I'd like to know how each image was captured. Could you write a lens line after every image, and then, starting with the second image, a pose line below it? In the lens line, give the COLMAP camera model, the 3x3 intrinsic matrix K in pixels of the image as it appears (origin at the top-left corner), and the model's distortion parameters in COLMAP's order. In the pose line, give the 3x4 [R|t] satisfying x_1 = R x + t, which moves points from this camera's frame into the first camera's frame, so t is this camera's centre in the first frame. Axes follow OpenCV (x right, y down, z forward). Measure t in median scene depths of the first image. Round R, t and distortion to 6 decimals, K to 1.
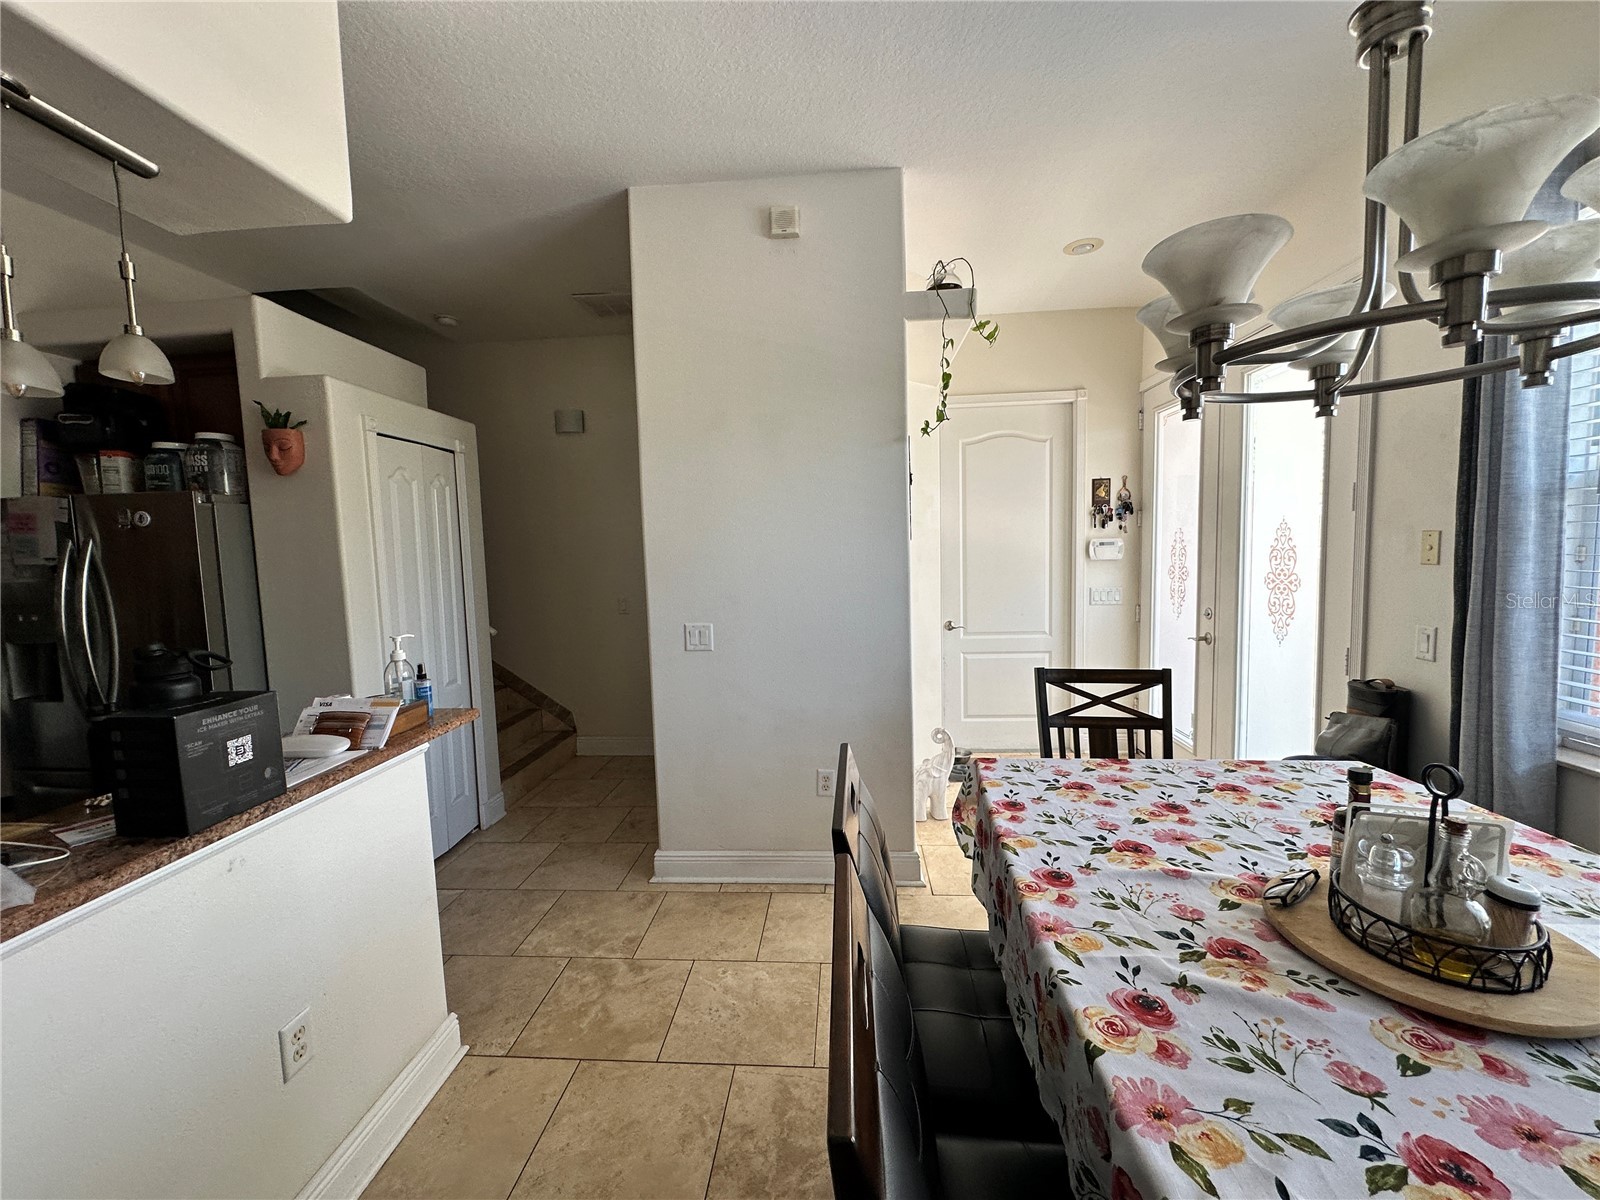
lens RADIAL K [[646.3, 0, 790.7], [0, 646.3, 604.0], [0, 0, 1]] dist [-0.002636, 0.000851]
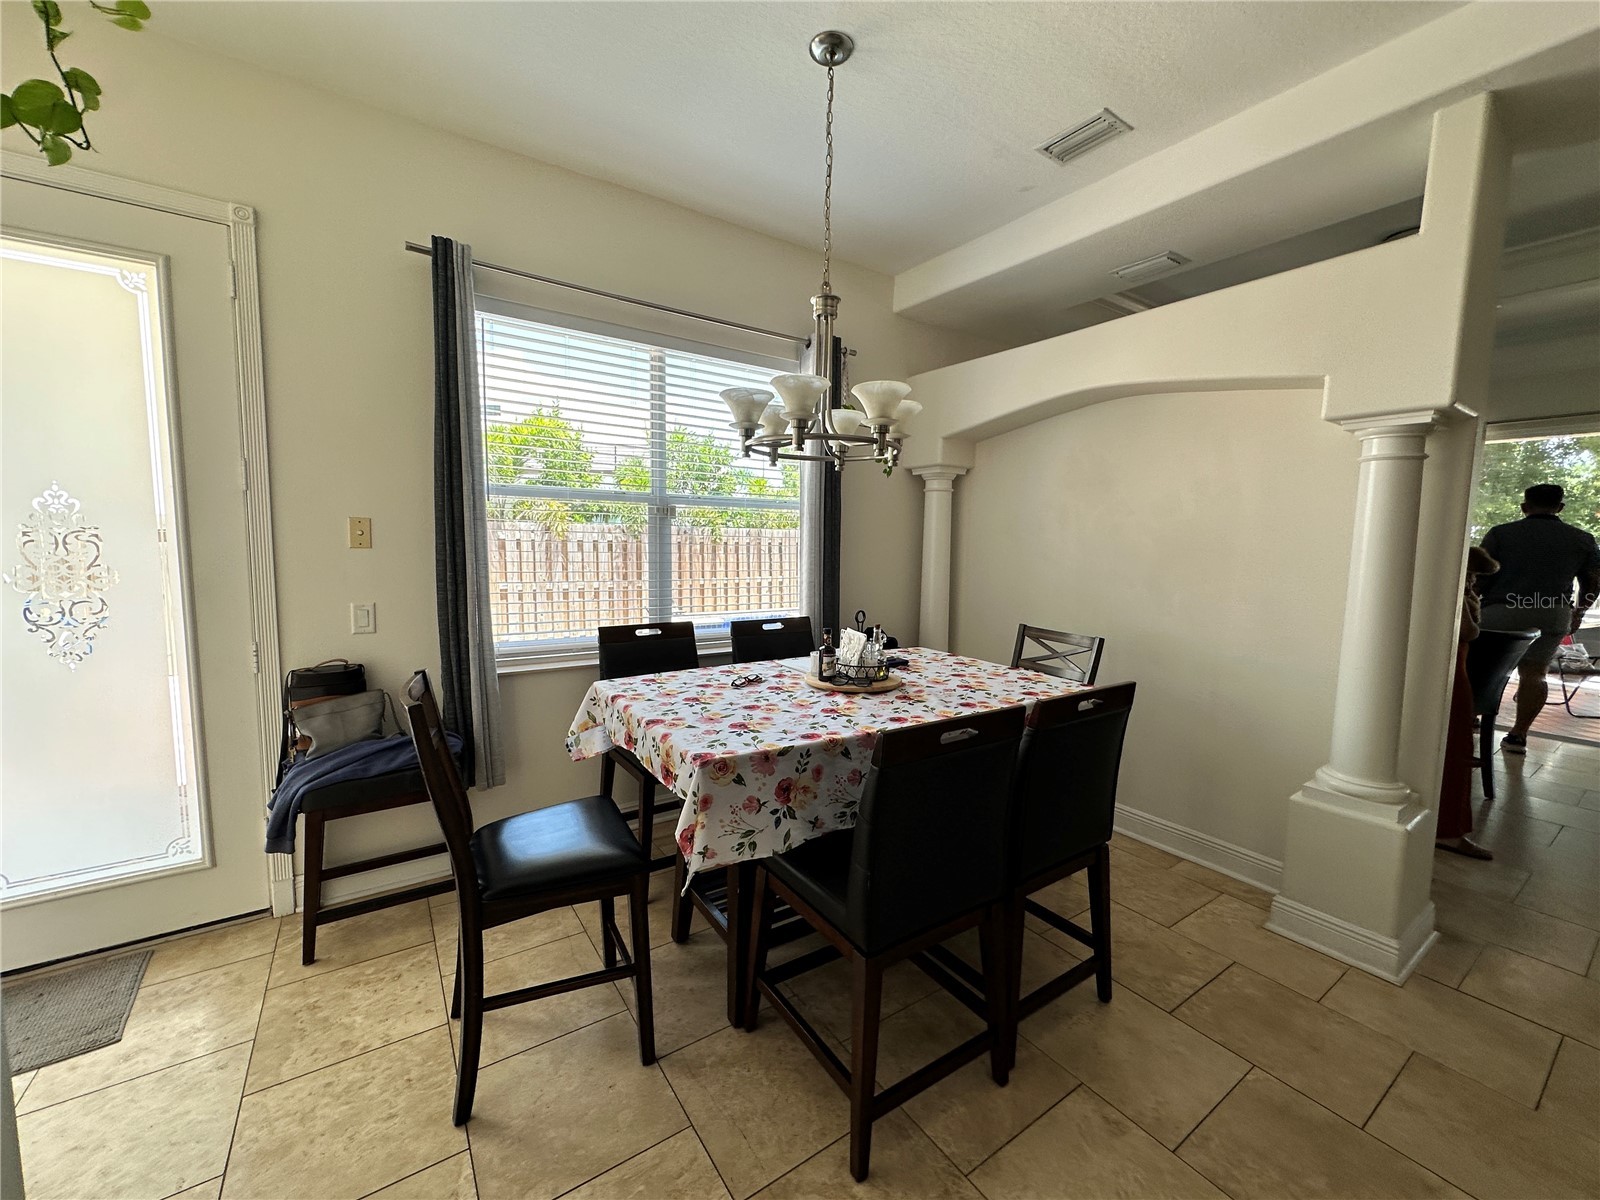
lens RADIAL K [[646.3, 0, 786.5], [0, 646.3, 594.9], [0, 0, 1]] dist [-0.002636, 0.000851]
pose [[-0.619867, -0.057064, 0.782630, -0.623493], [0.064422, 0.990285, 0.123229, -0.122505], [-0.782058, 0.126804, -0.610169, 1.854506]]
